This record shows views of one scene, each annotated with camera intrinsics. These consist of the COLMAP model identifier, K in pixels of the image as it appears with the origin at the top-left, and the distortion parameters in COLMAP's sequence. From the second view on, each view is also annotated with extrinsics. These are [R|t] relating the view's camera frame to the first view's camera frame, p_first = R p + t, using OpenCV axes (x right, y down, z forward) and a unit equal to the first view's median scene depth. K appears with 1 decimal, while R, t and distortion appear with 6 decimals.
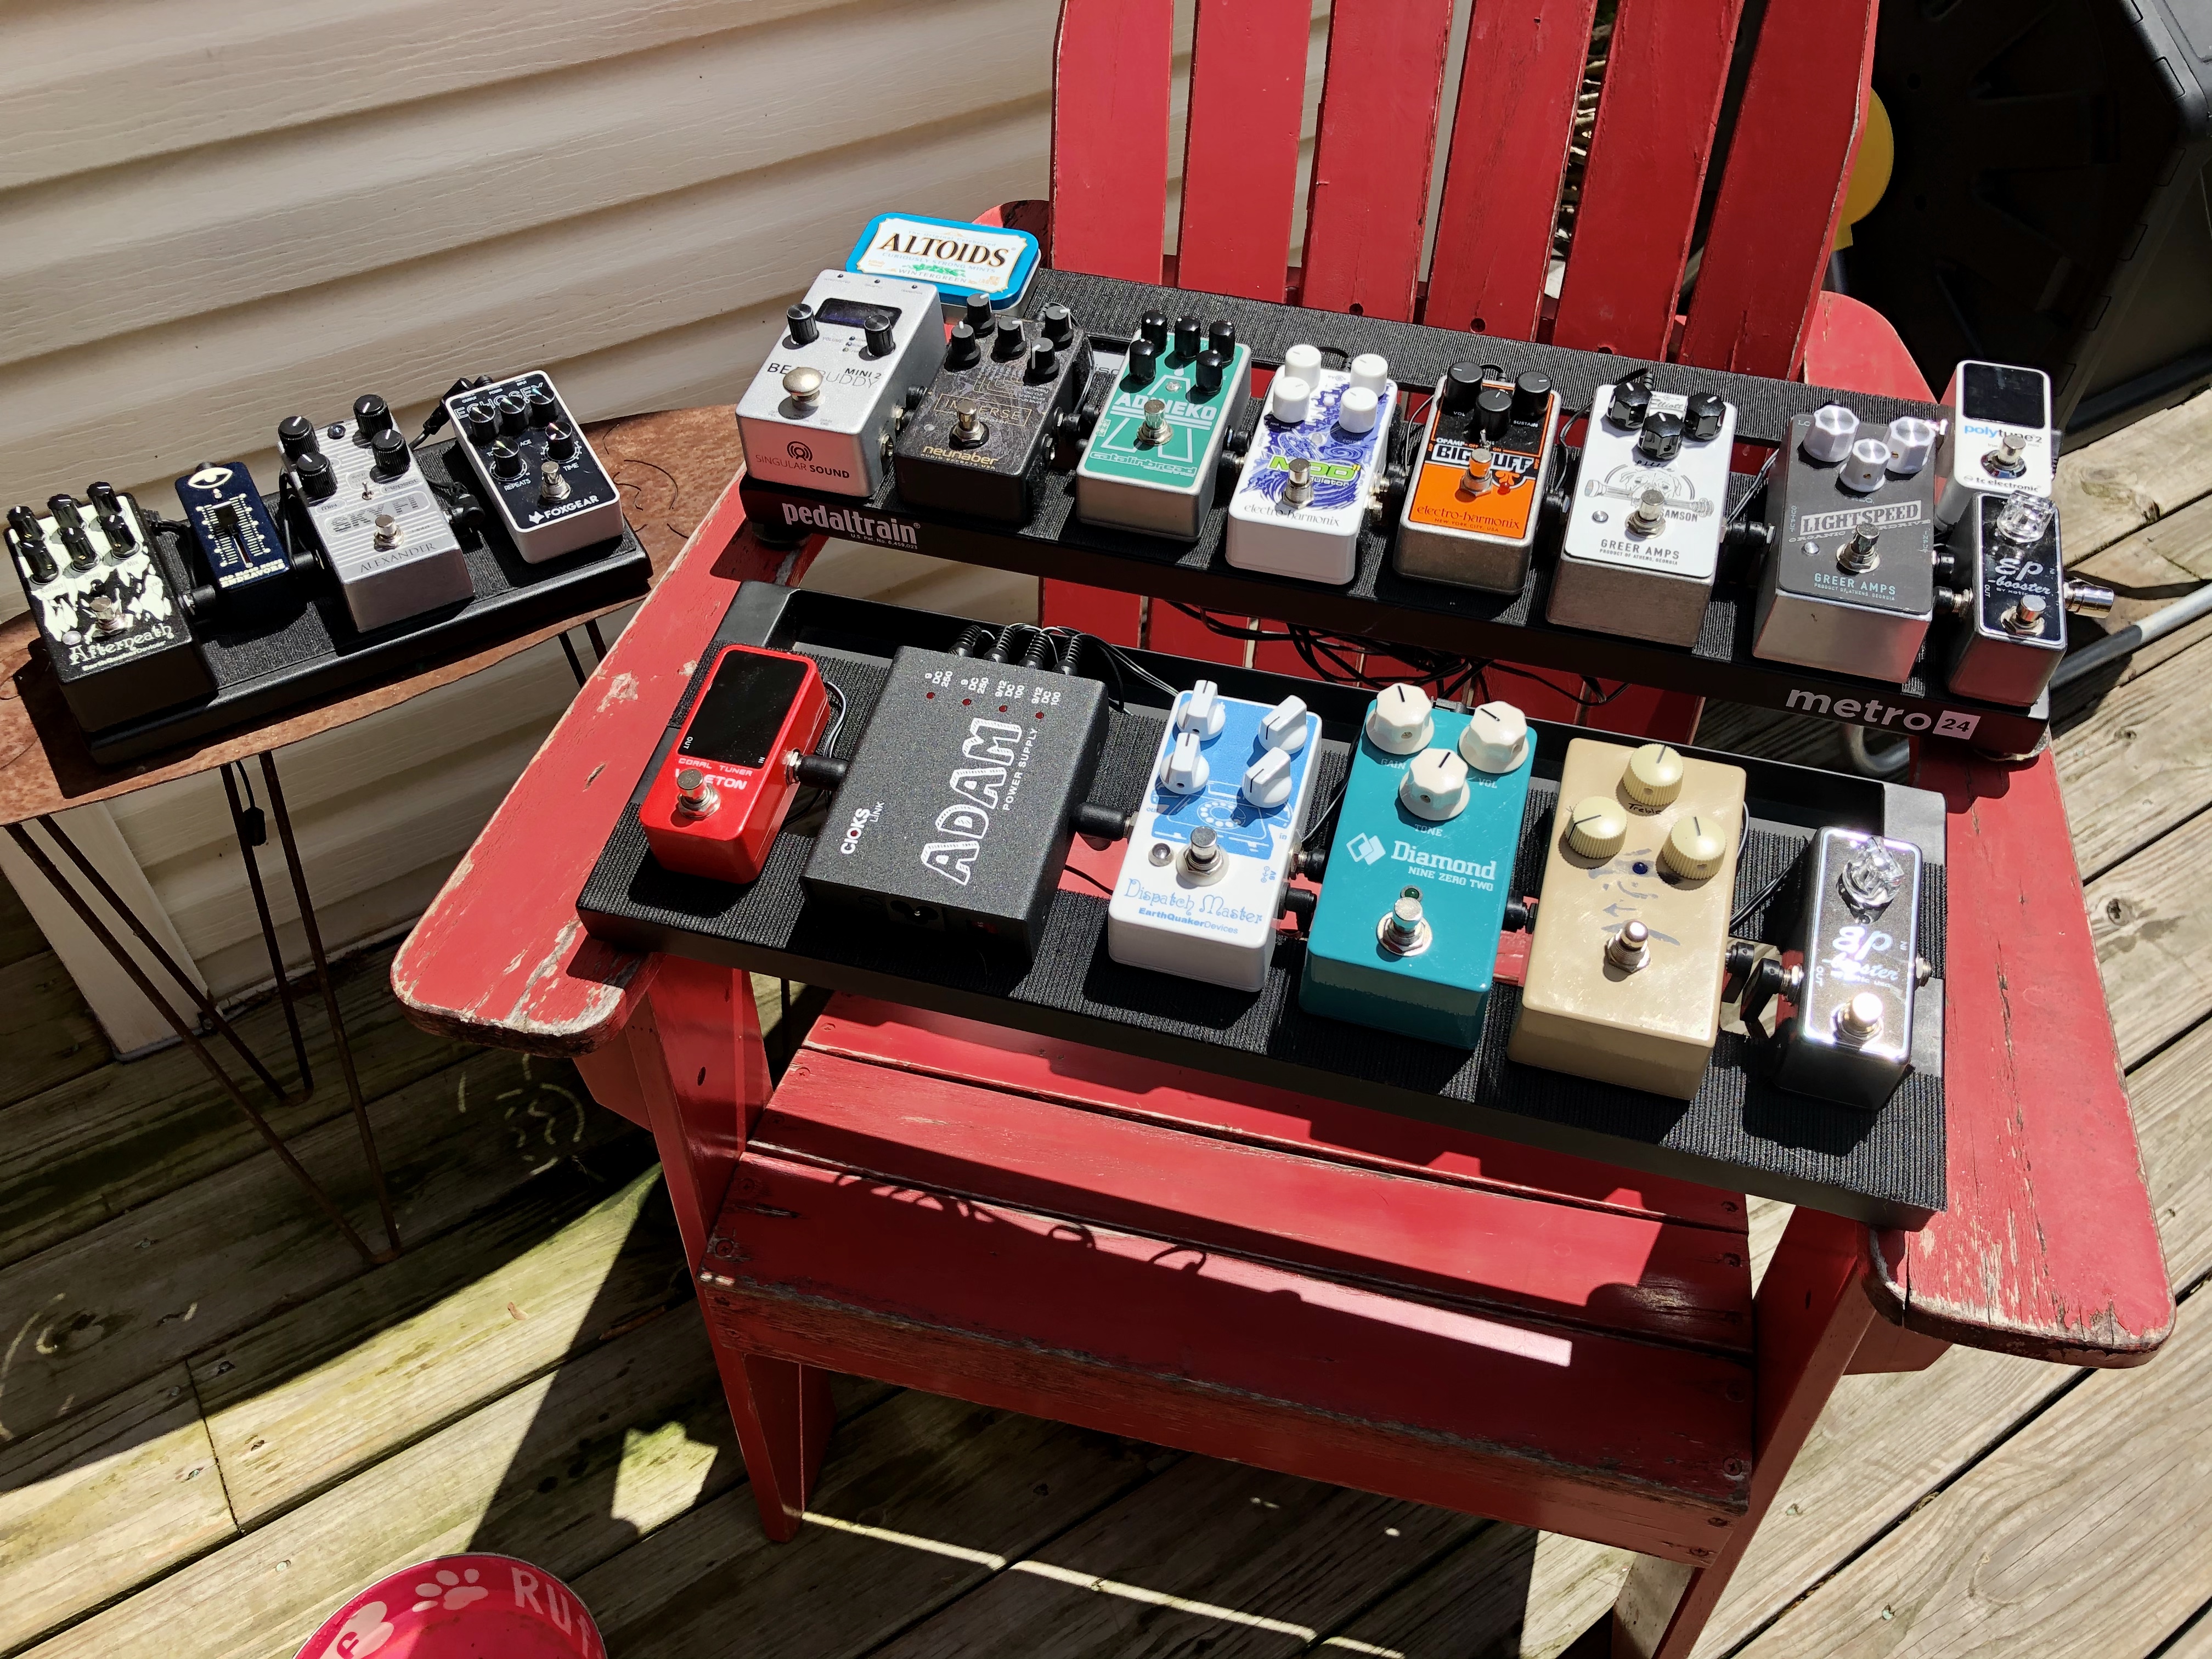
lens RADIAL K [[1858.0, 0, 1106.0], [0, 1858.0, 829.5], [0, 0, 1]] dist [0.003849, -0.004073]
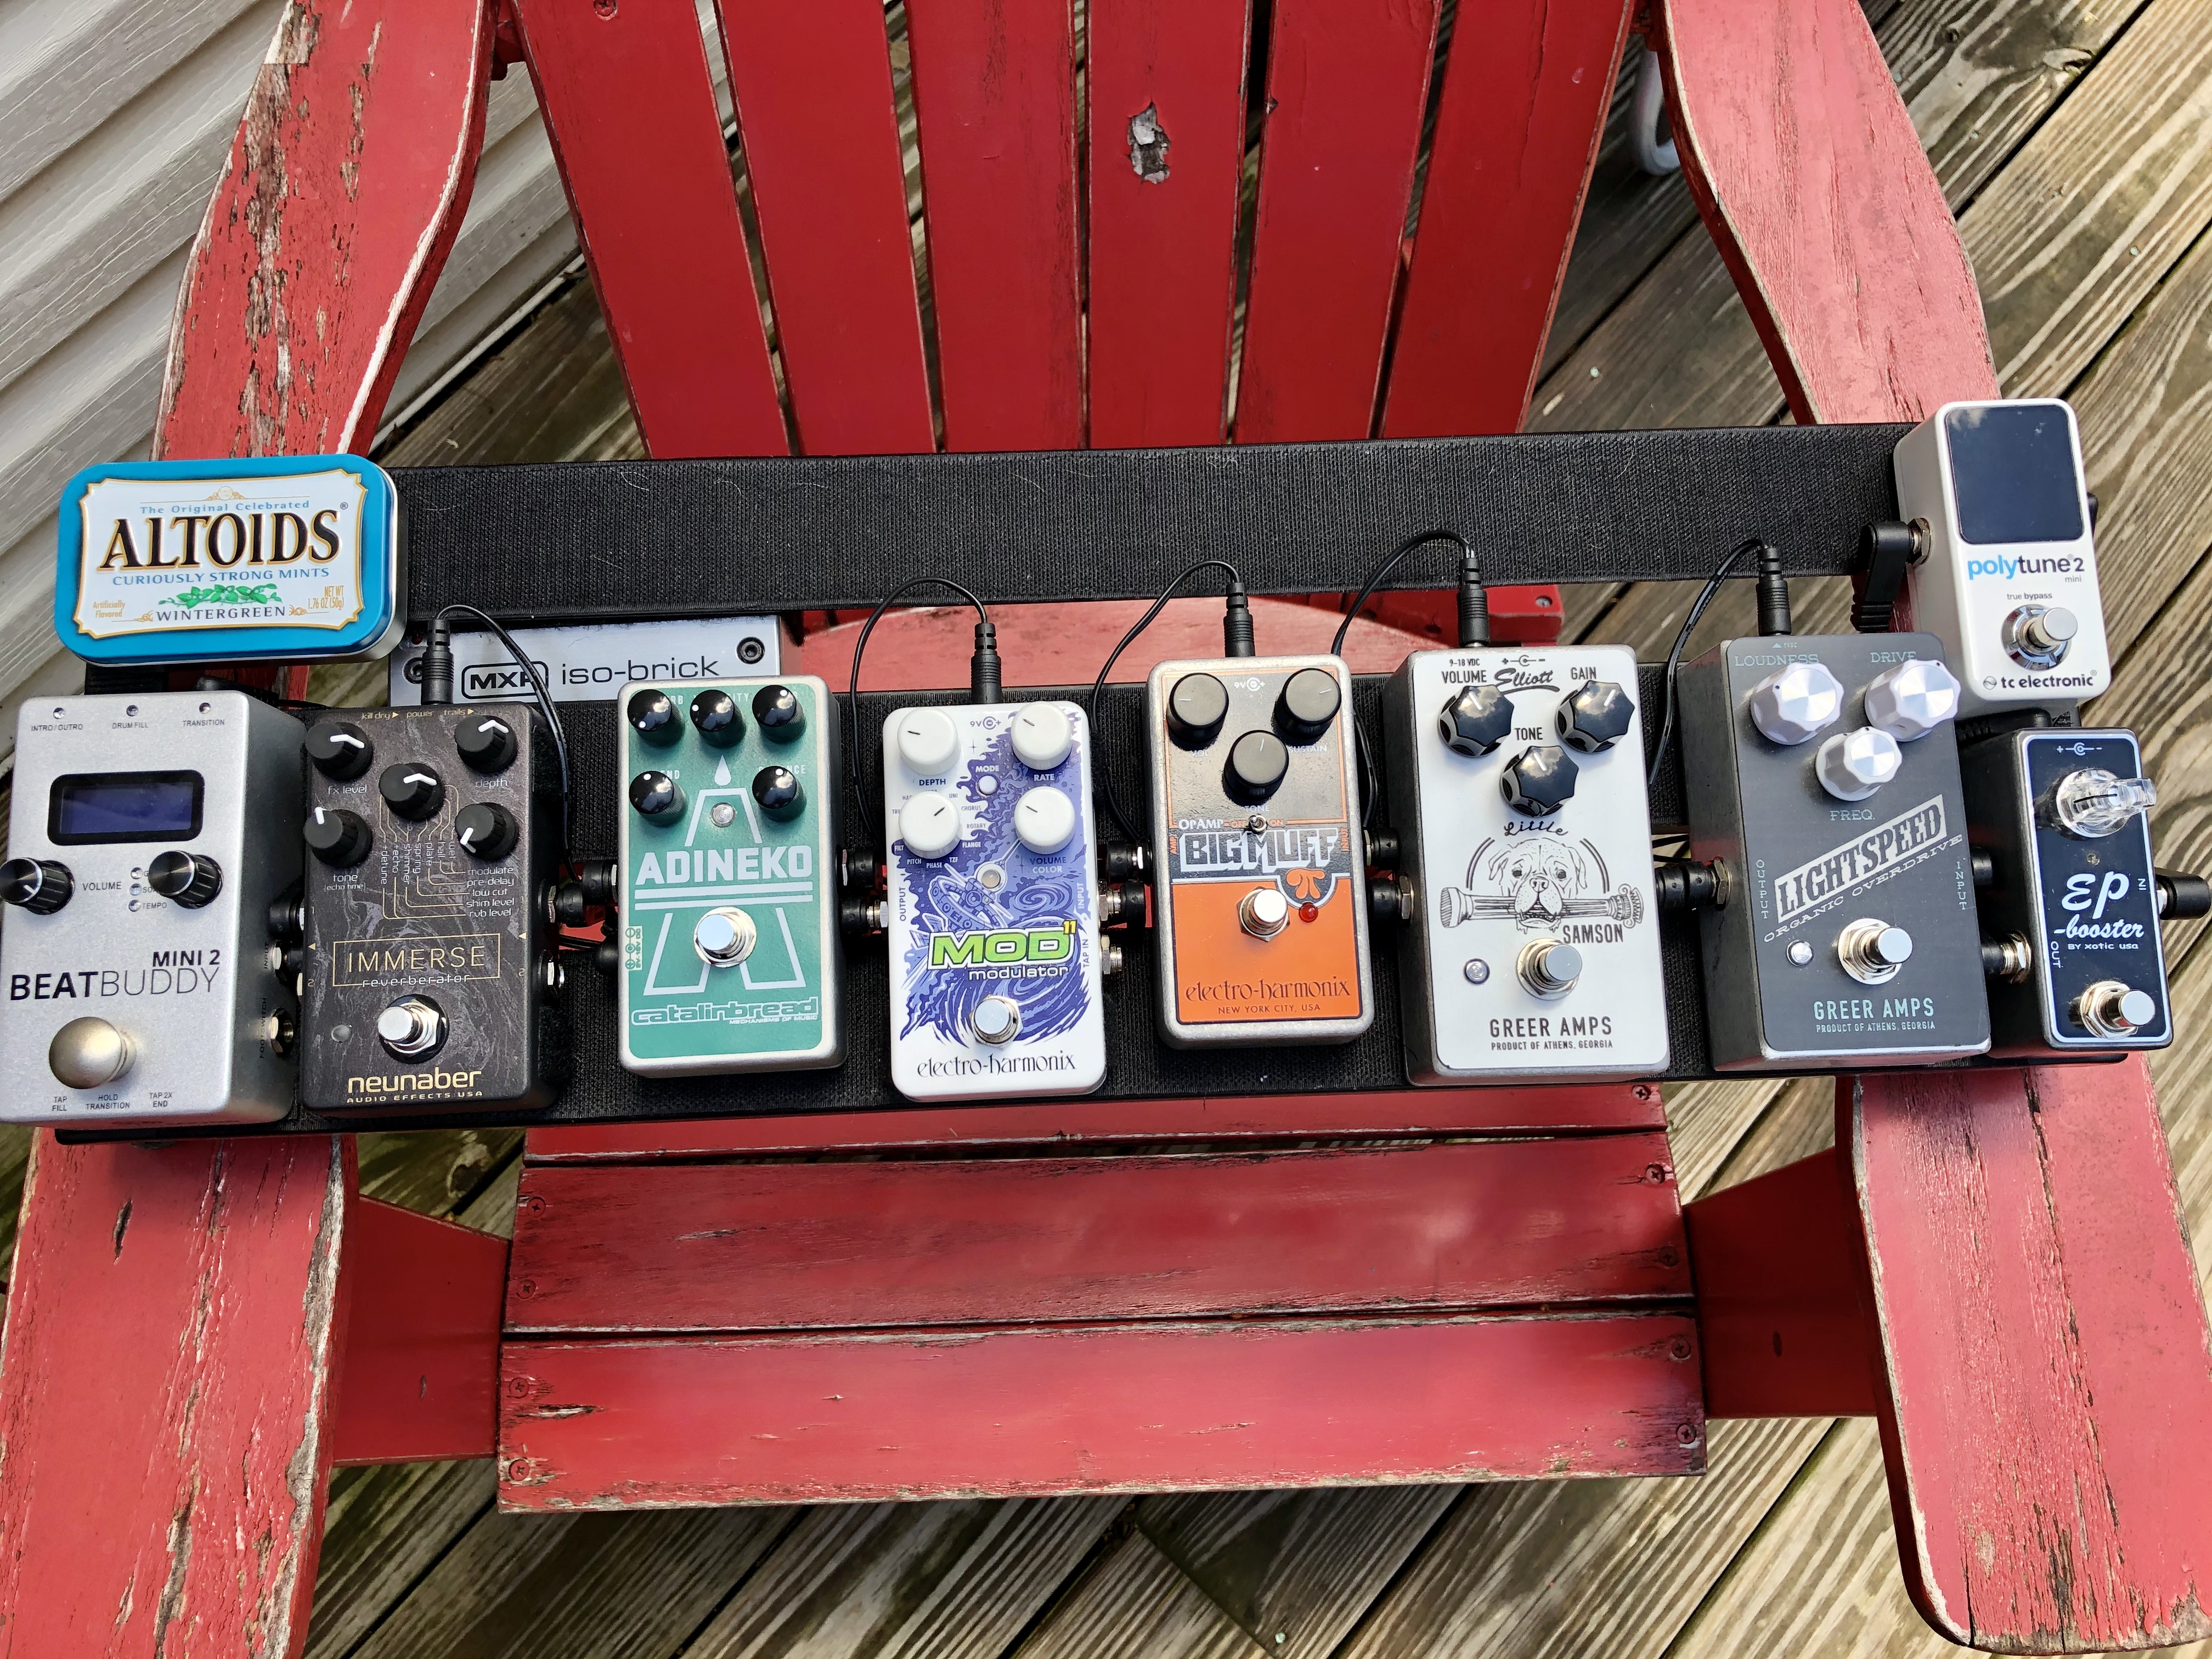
lens RADIAL K [[1858.0, 0, 1106.0], [0, 1858.0, 829.5], [0, 0, 1]] dist [0.003849, -0.004073]
pose [[0.948633, -0.301351, 0.096352, 0.098218], [0.222490, 0.851944, 0.474014, -0.514518], [-0.224931, -0.428228, 0.875230, 0.484345]]
